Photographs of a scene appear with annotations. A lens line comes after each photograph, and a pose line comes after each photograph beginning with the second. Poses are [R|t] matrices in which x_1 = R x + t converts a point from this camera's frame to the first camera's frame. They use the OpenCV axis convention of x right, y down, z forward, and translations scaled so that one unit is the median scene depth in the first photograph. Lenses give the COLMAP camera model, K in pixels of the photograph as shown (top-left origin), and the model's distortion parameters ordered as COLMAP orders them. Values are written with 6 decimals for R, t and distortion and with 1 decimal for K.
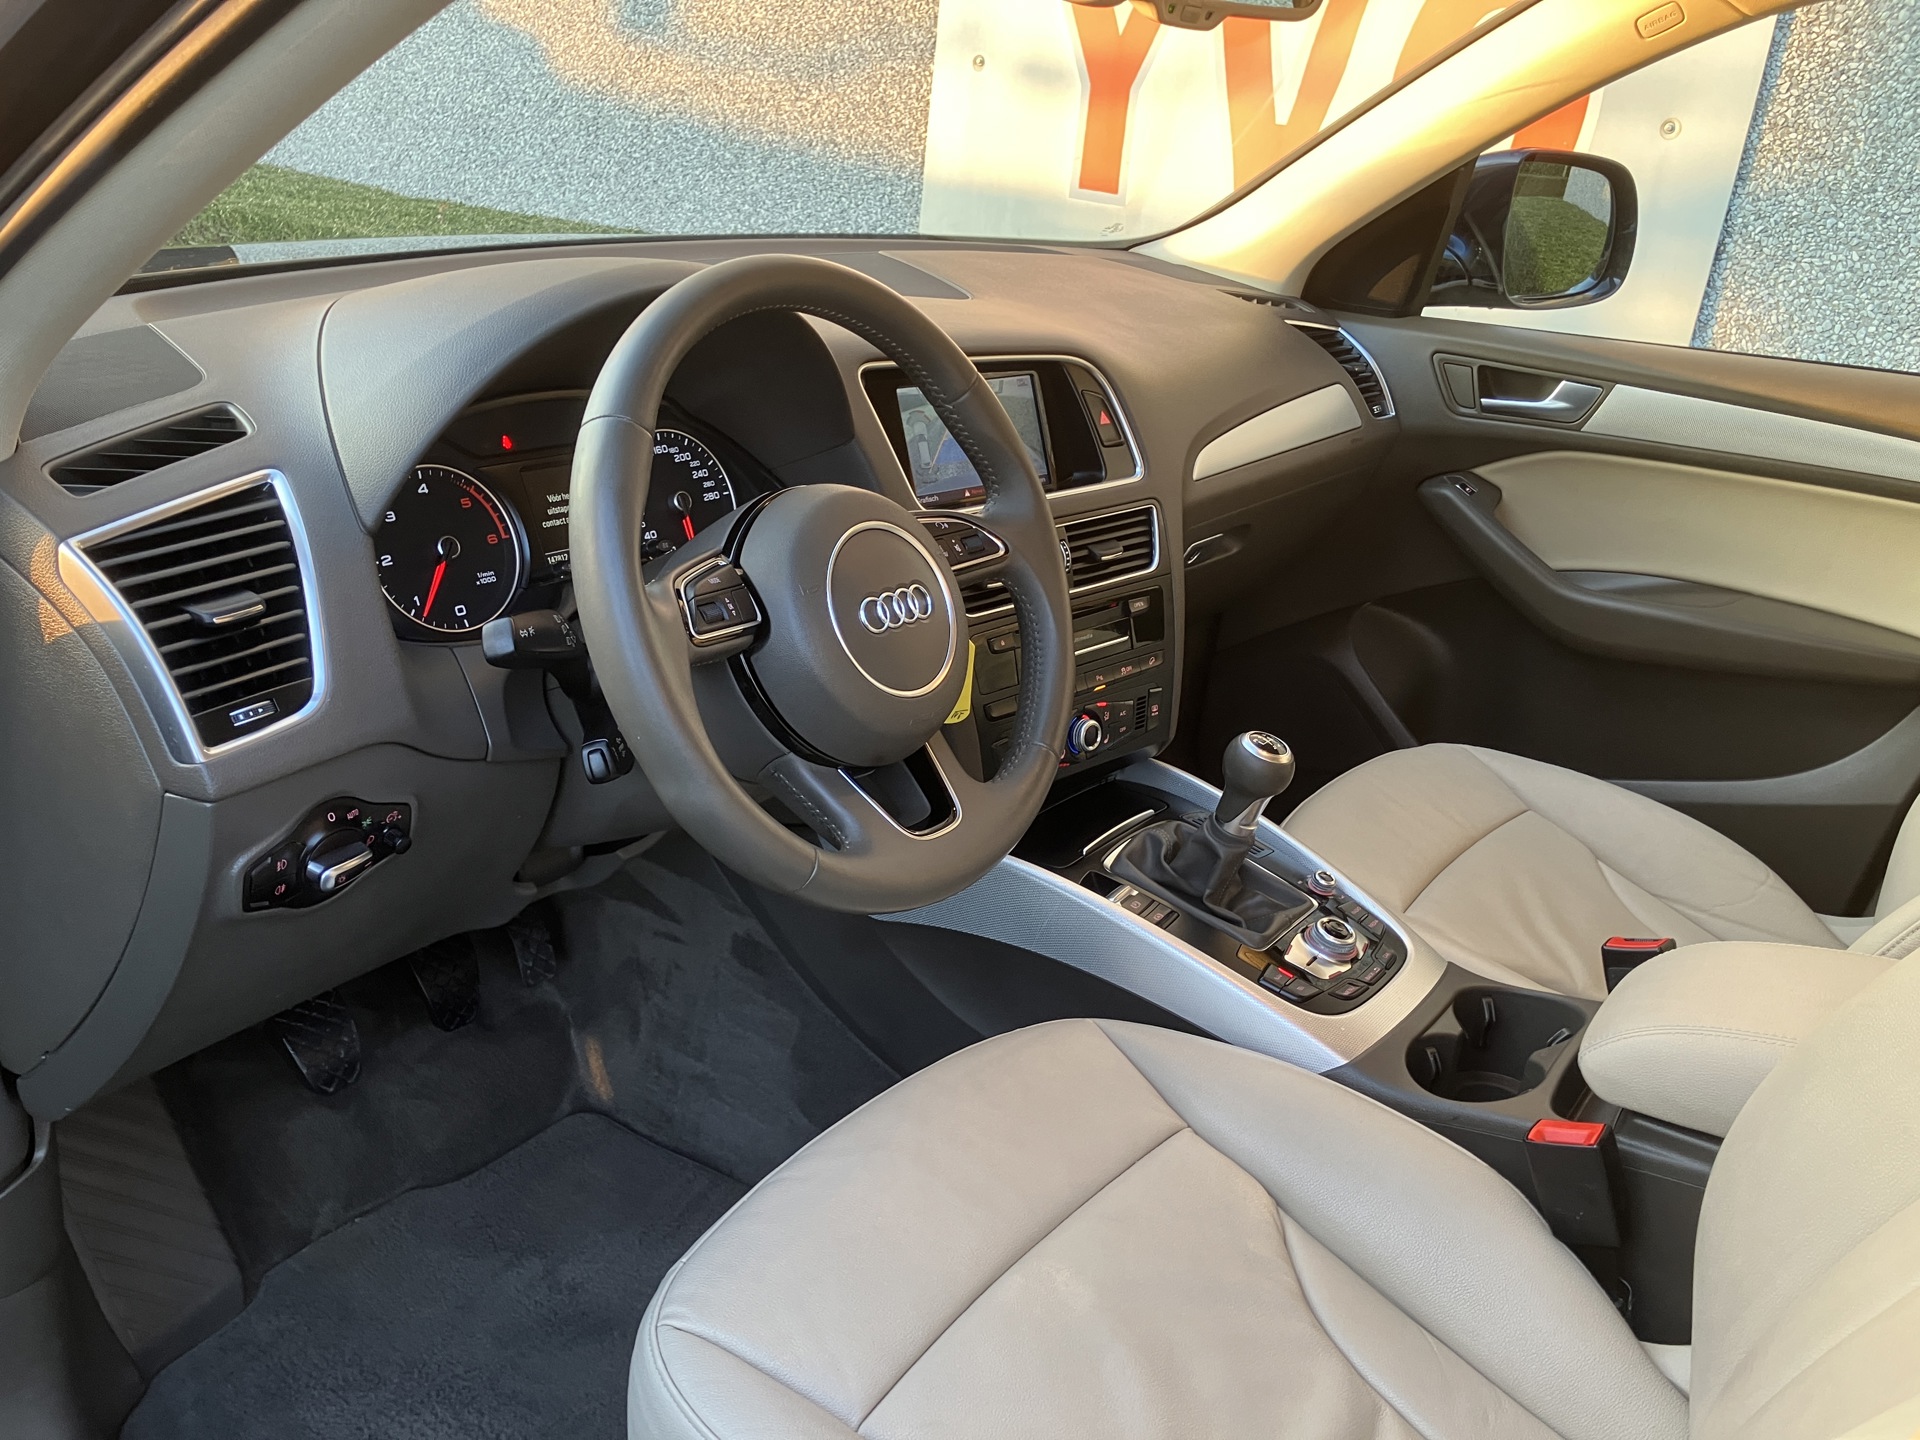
lens RADIAL K [[1581.6, 0, 967.6], [0, 1581.6, 738.7], [0, 0, 1]] dist [0.054831, -0.082794]
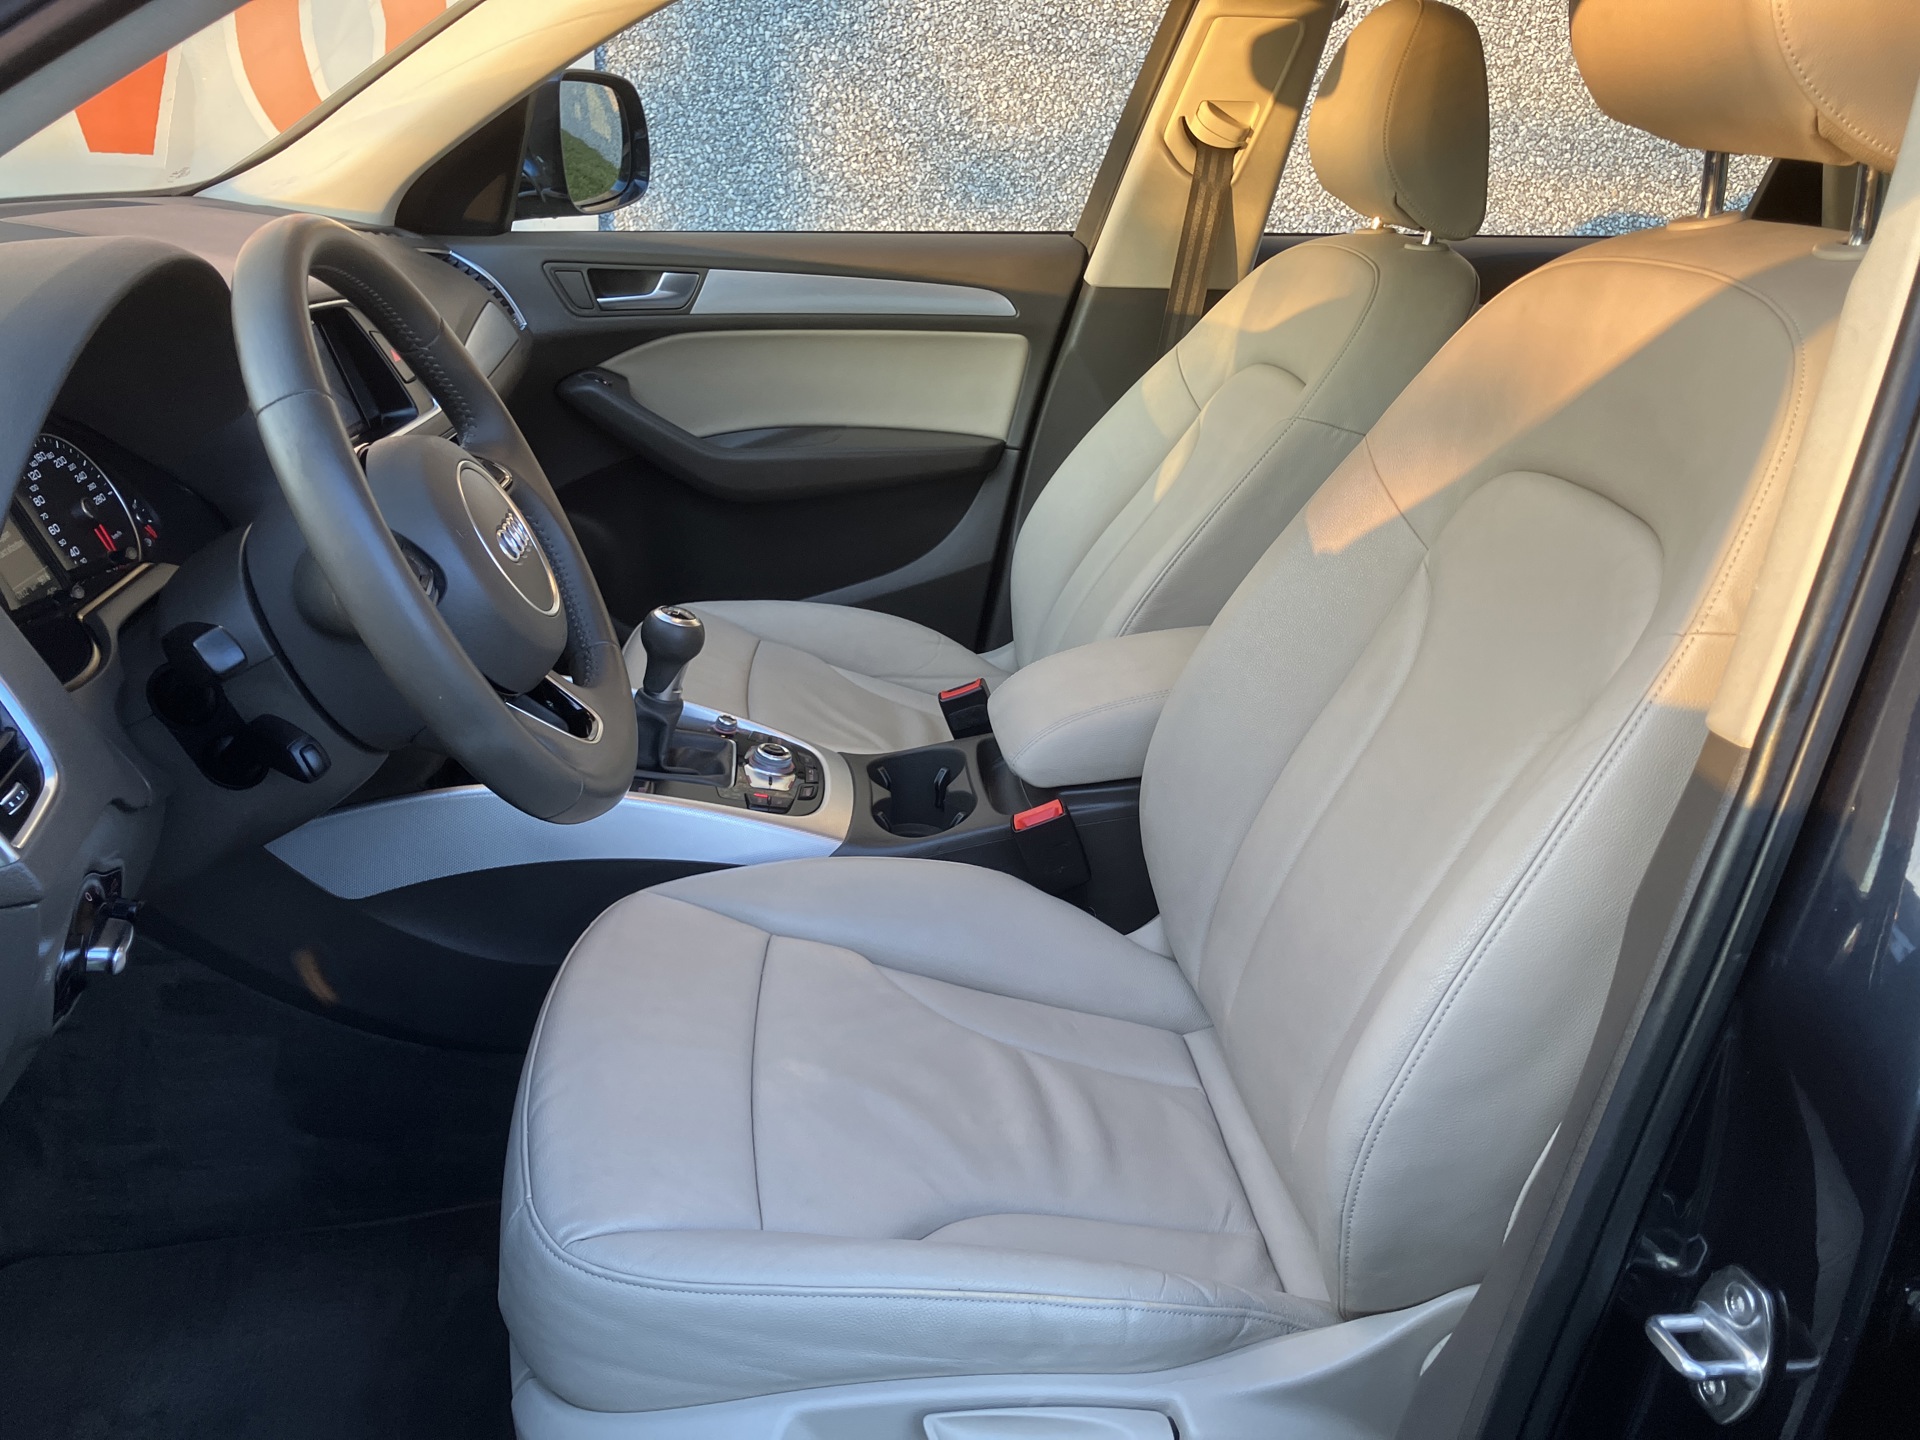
lens RADIAL K [[1590.1, 0, 964.4], [0, 1590.1, 718.3], [0, 0, 1]] dist [0.002733, 0.022652]
pose [[0.729591, -0.298301, 0.615397, -0.260366], [0.275940, 0.951760, 0.134202, -0.013763], [-0.625743, 0.071901, 0.776708, 0.001004]]
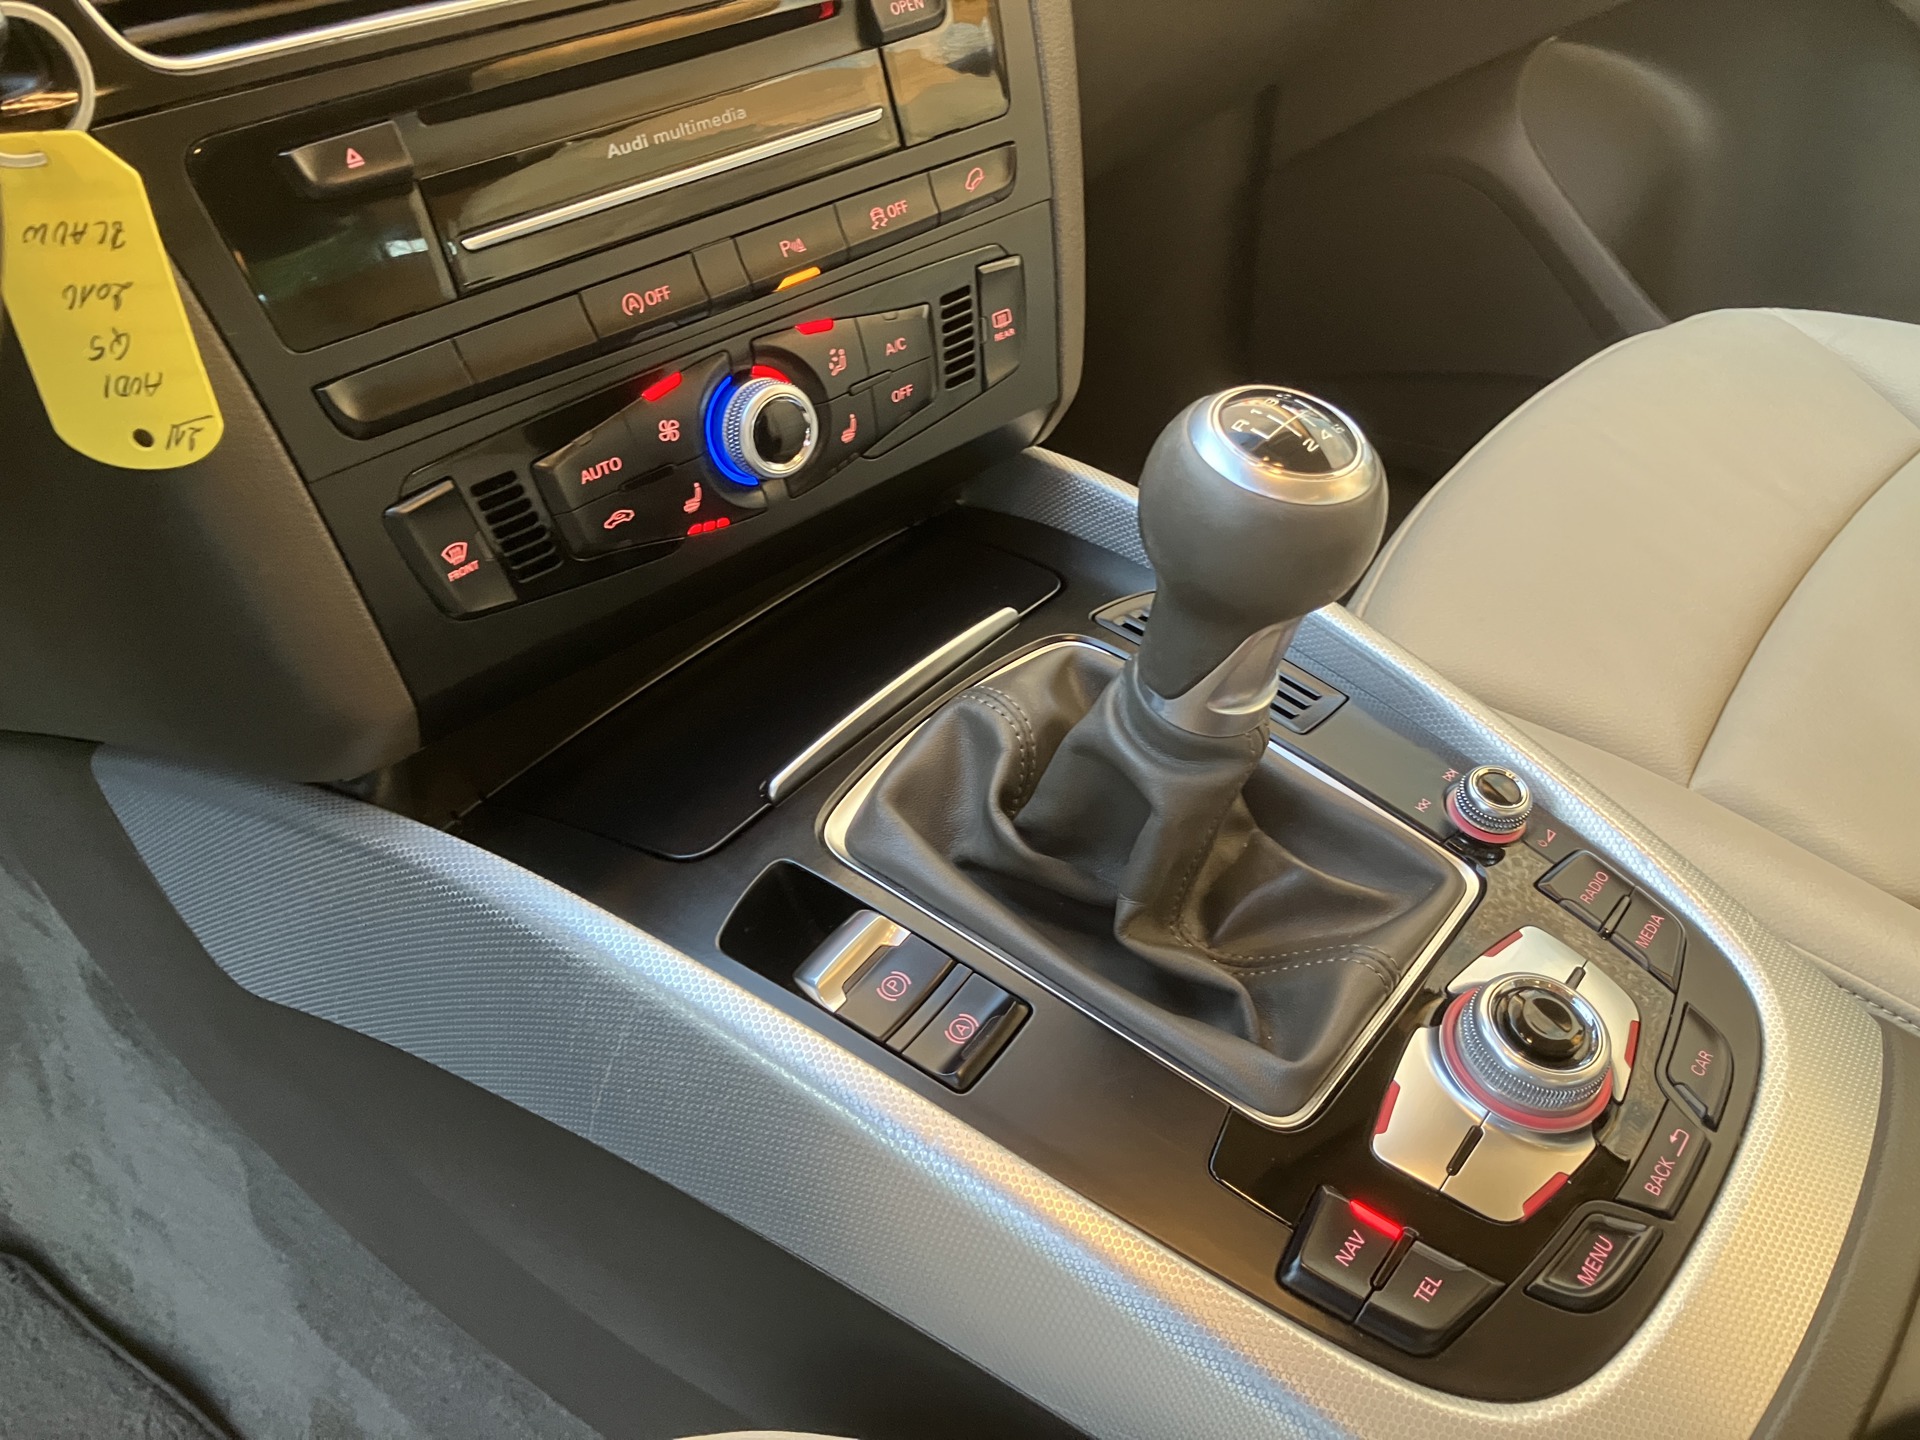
lens RADIAL K [[1534.8, 0, 995.5], [0, 1534.8, 718.8], [0, 0, 1]] dist [0.000572, 0.010886]
pose [[0.993137, -0.078096, -0.087063, 0.109378], [0.097372, 0.964467, 0.245604, -0.013555], [0.064789, -0.252396, 0.965452, 0.499844]]
